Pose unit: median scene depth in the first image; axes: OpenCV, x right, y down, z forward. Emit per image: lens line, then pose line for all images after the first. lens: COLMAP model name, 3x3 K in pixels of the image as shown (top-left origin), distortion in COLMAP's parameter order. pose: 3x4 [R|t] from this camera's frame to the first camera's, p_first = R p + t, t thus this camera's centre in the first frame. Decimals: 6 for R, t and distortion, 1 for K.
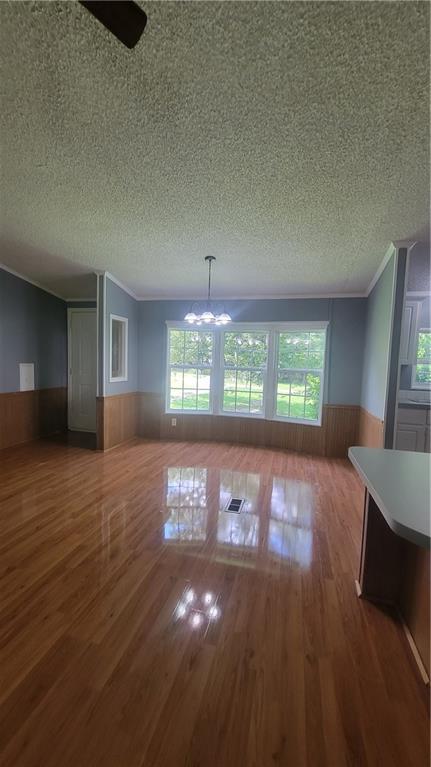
lens RADIAL K [[306.4, 0, 215.5], [0, 306.4, 383.5], [0, 0, 1]] dist [-0.001680, -0.000088]
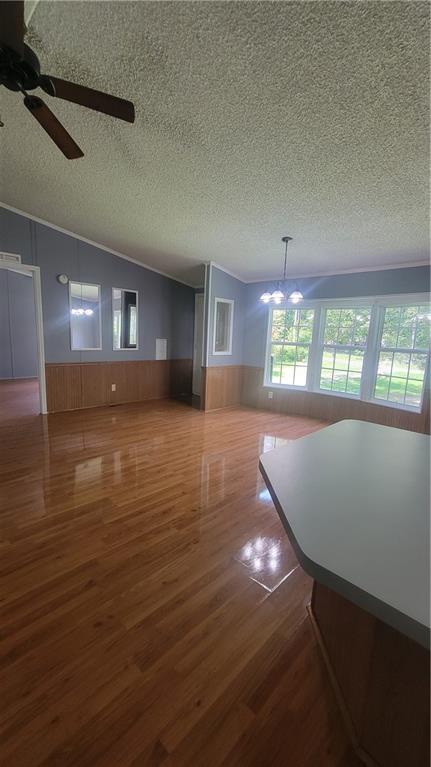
lens RADIAL K [[306.4, 0, 215.5], [0, 306.4, 383.5], [0, 0, 1]] dist [-0.001680, -0.000088]
pose [[0.872774, 0.079029, -0.481685, 0.242369], [-0.047293, 0.995855, 0.077696, 0.012032], [0.485829, -0.045031, 0.872893, -0.046893]]
